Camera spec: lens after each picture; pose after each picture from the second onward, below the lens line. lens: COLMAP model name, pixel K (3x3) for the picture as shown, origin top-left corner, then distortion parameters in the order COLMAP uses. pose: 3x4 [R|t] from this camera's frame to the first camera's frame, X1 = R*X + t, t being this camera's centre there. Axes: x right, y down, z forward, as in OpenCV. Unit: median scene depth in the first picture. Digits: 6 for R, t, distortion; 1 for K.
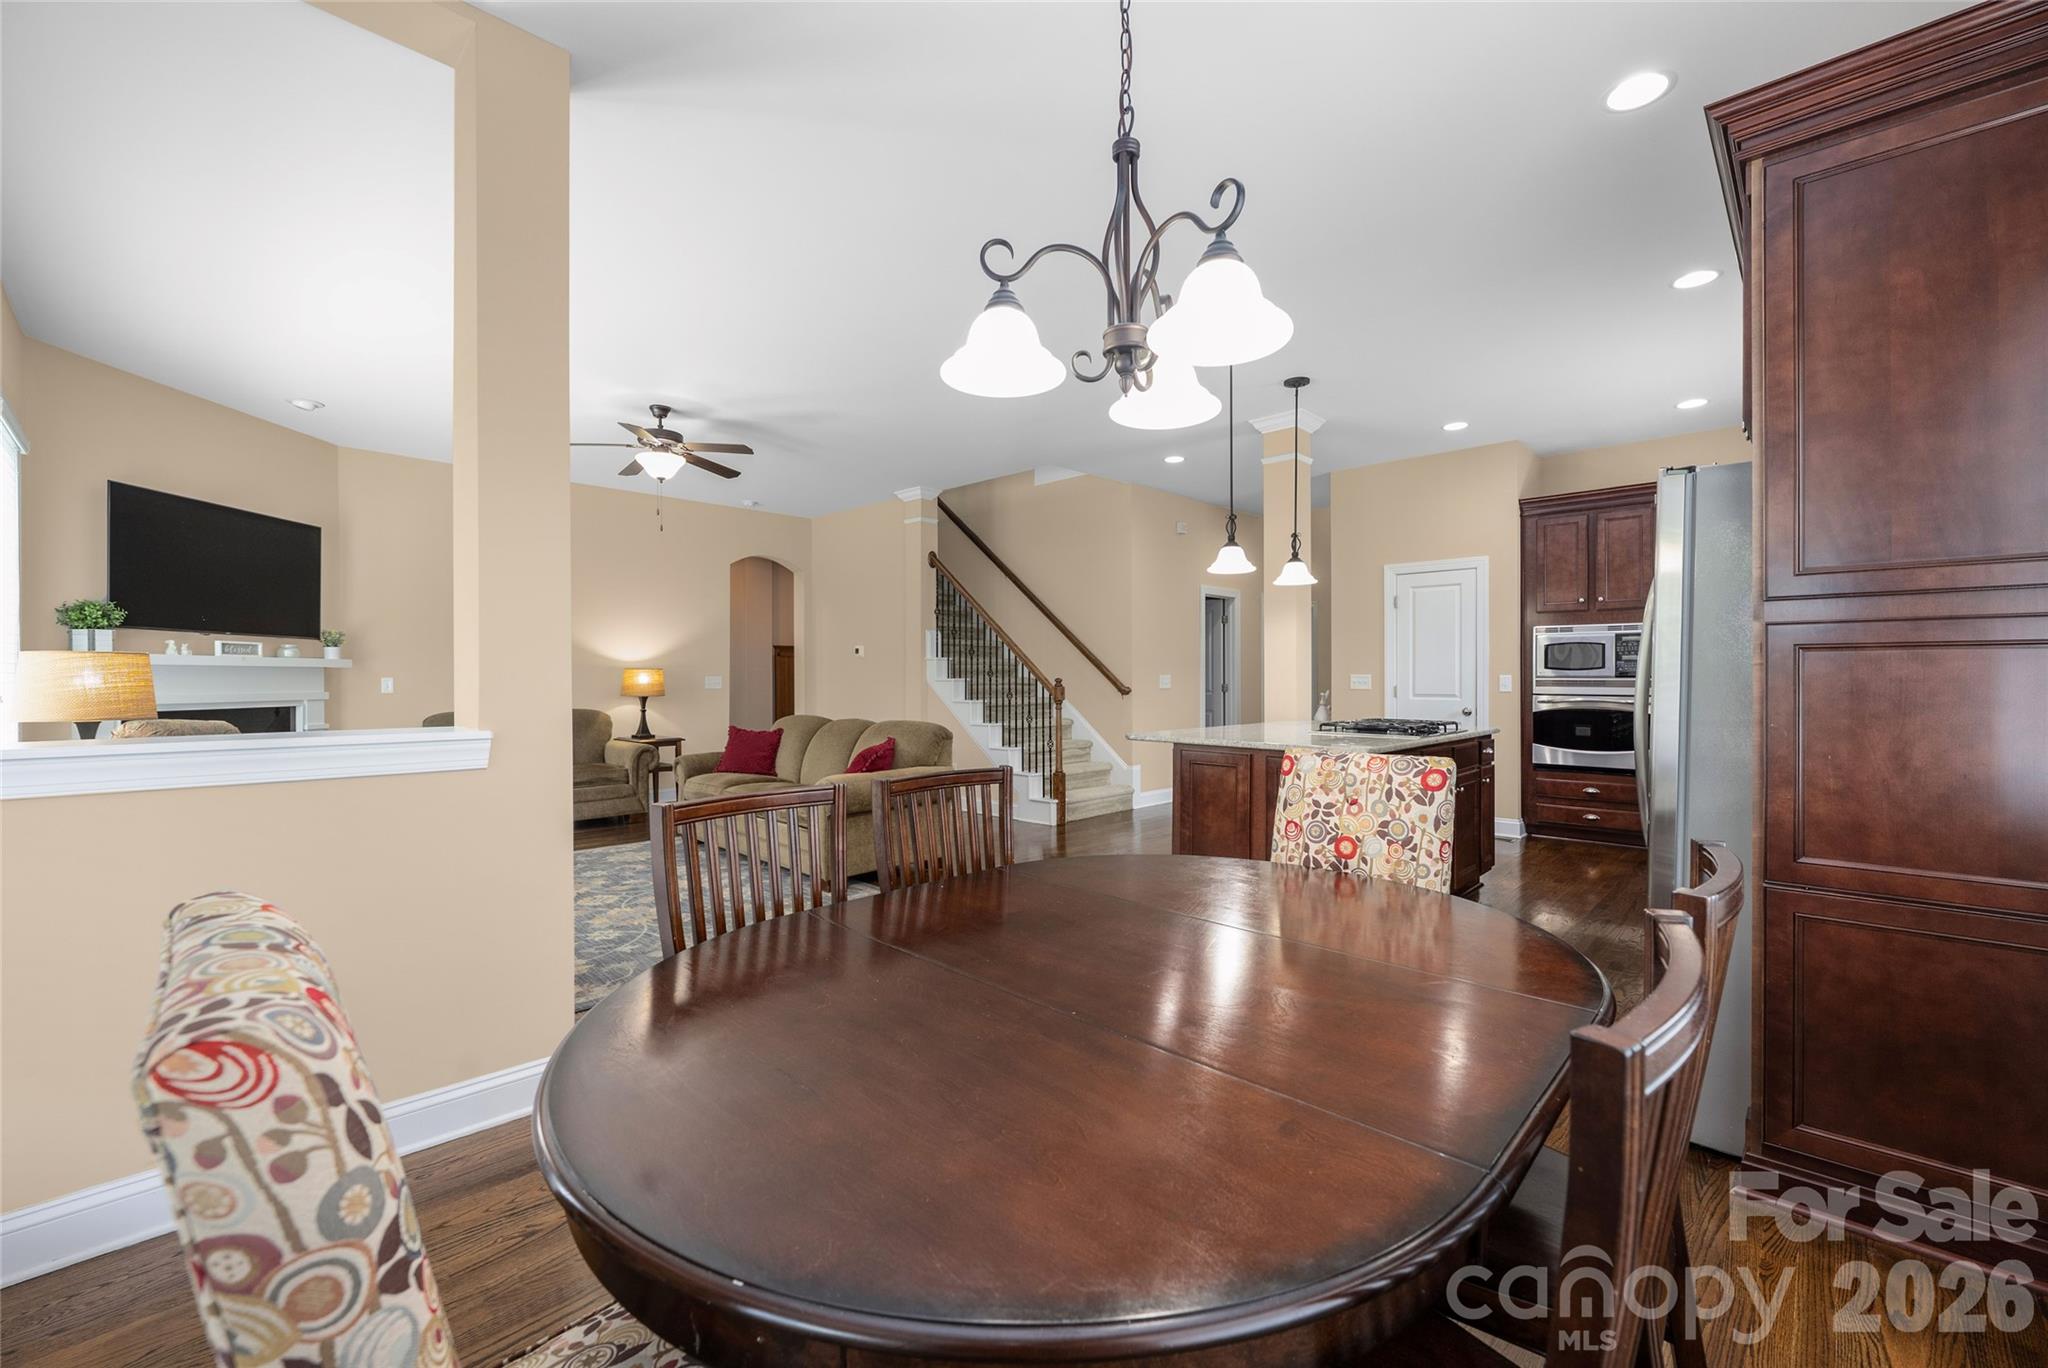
lens RADIAL K [[841.6, 0, 1016.7], [0, 841.6, 684.0], [0, 0, 1]] dist [0.001359, 0.000592]
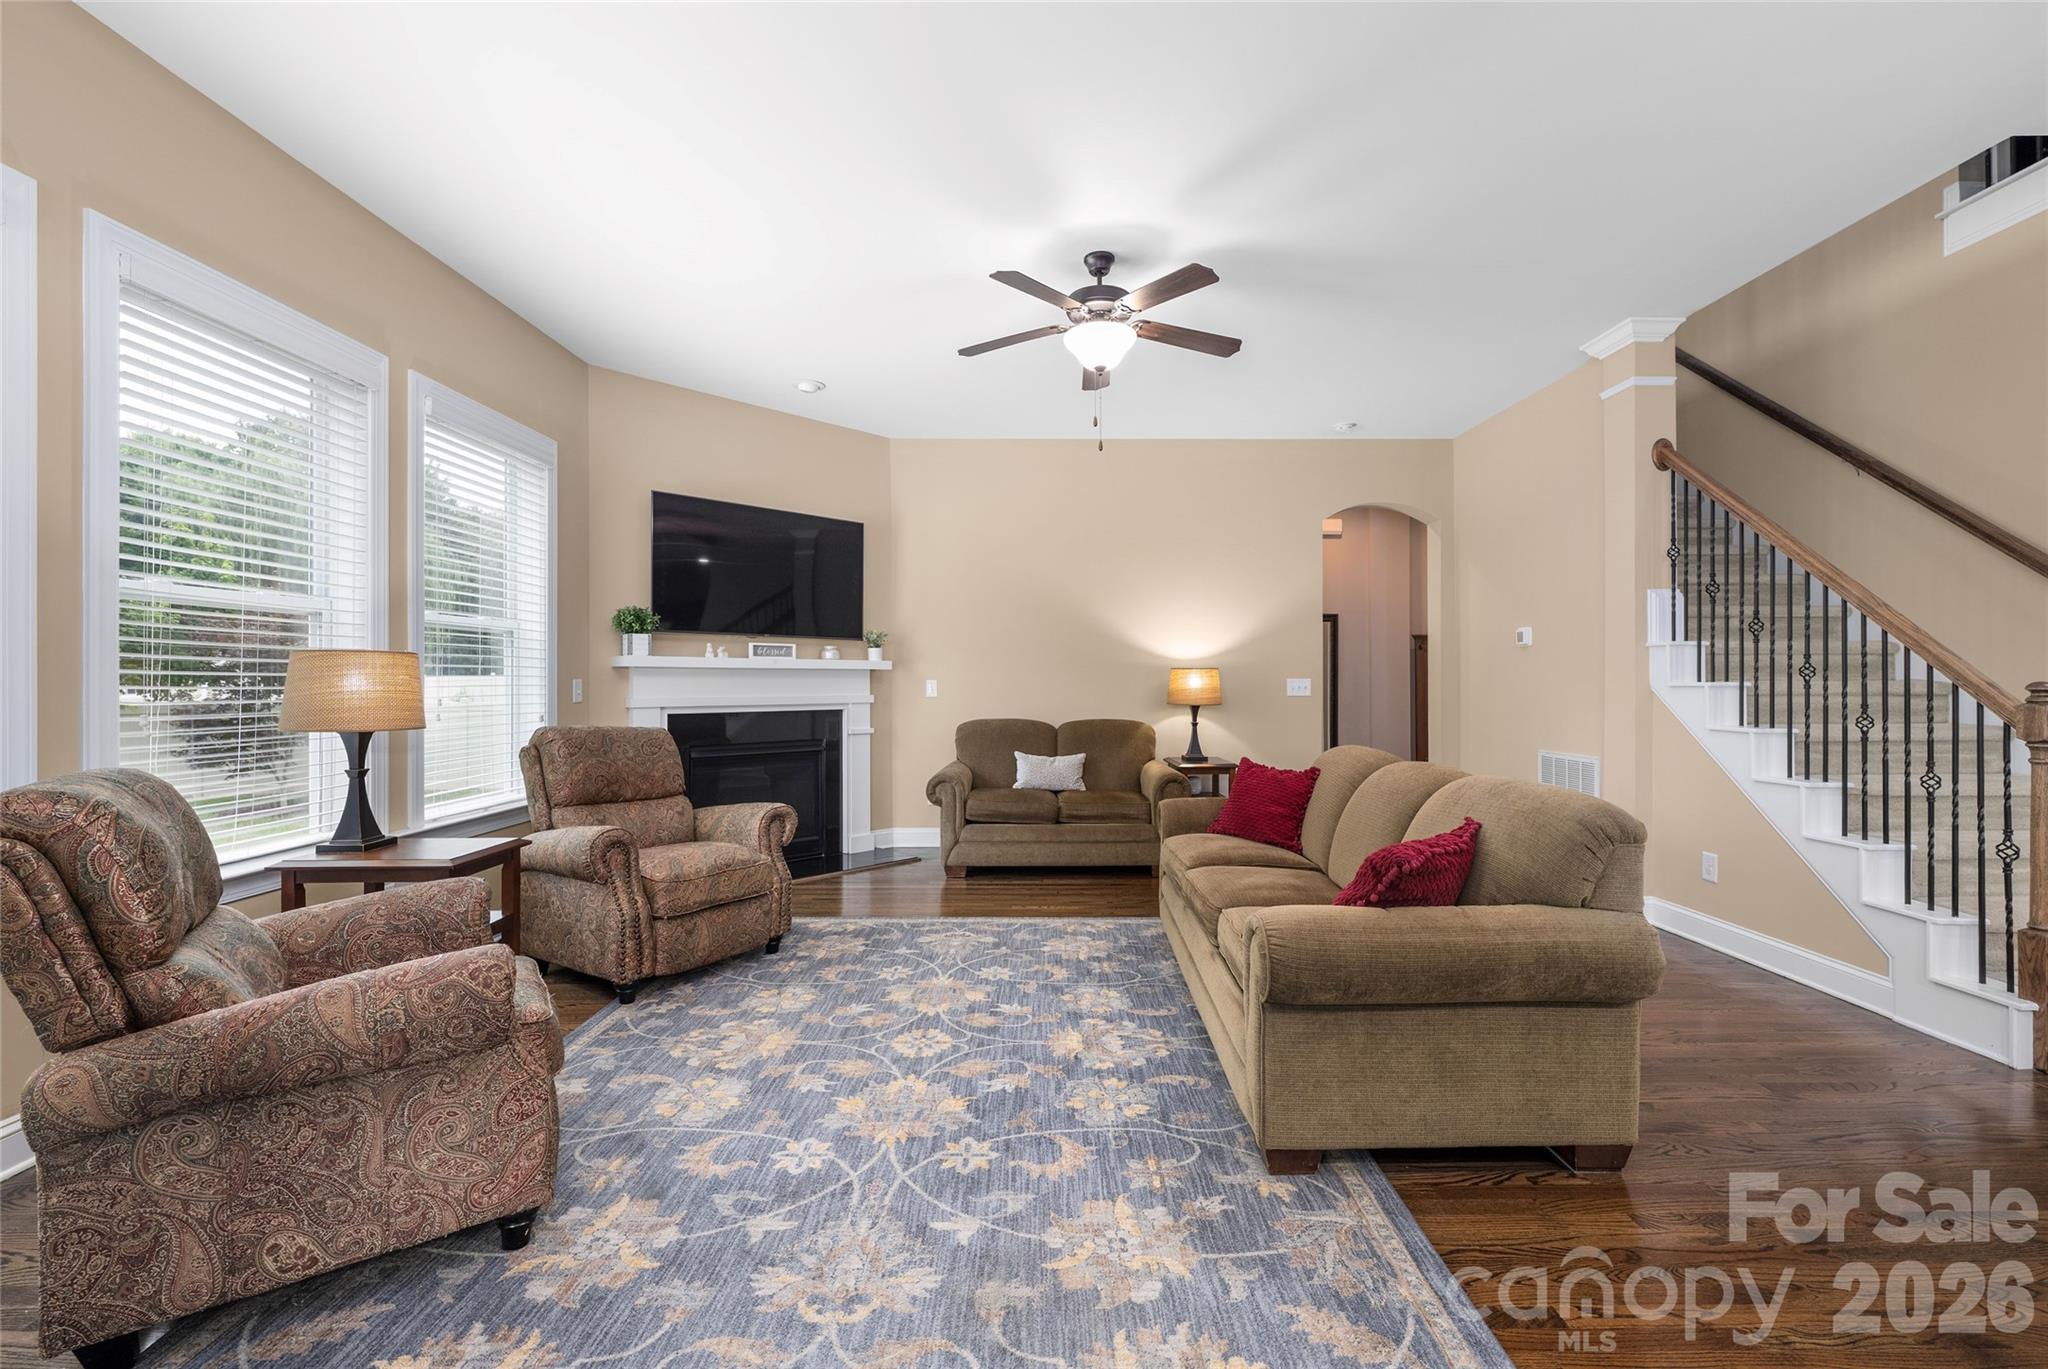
lens RADIAL K [[841.6, 0, 1056.2], [0, 841.6, 682.4], [0, 0, 1]] dist [0.001359, 0.000592]
pose [[0.707910, 0.001530, -0.706301, 0.003463], [-0.005471, 0.999980, -0.003318, -0.002712], [0.706281, 0.006212, 0.707904, 0.382644]]
